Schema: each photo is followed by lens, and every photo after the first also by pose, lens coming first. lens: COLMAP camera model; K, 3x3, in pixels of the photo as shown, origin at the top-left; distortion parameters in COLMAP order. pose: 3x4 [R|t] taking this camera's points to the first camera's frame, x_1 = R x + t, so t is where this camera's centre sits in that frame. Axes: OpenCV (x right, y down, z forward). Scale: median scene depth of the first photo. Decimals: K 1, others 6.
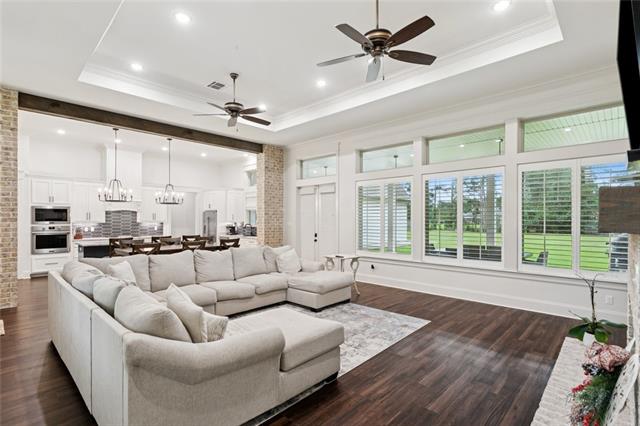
lens RADIAL K [[307.0, 0, 321.8], [0, 307.0, 218.9], [0, 0, 1]] dist [0.001549, 0.000321]
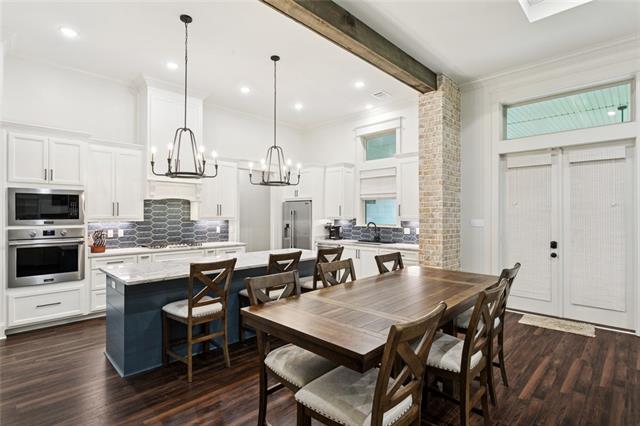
lens RADIAL K [[320.0, 0, 320.0], [0, 320.0, 213.0], [0, 0, 1]] dist [-0.013756, 0.001058]
pose [[0.999855, -0.002132, -0.016905, -0.426886], [0.002098, 0.999996, -0.002035, -0.000517], [0.016910, 0.002000, 0.999855, 0.489623]]
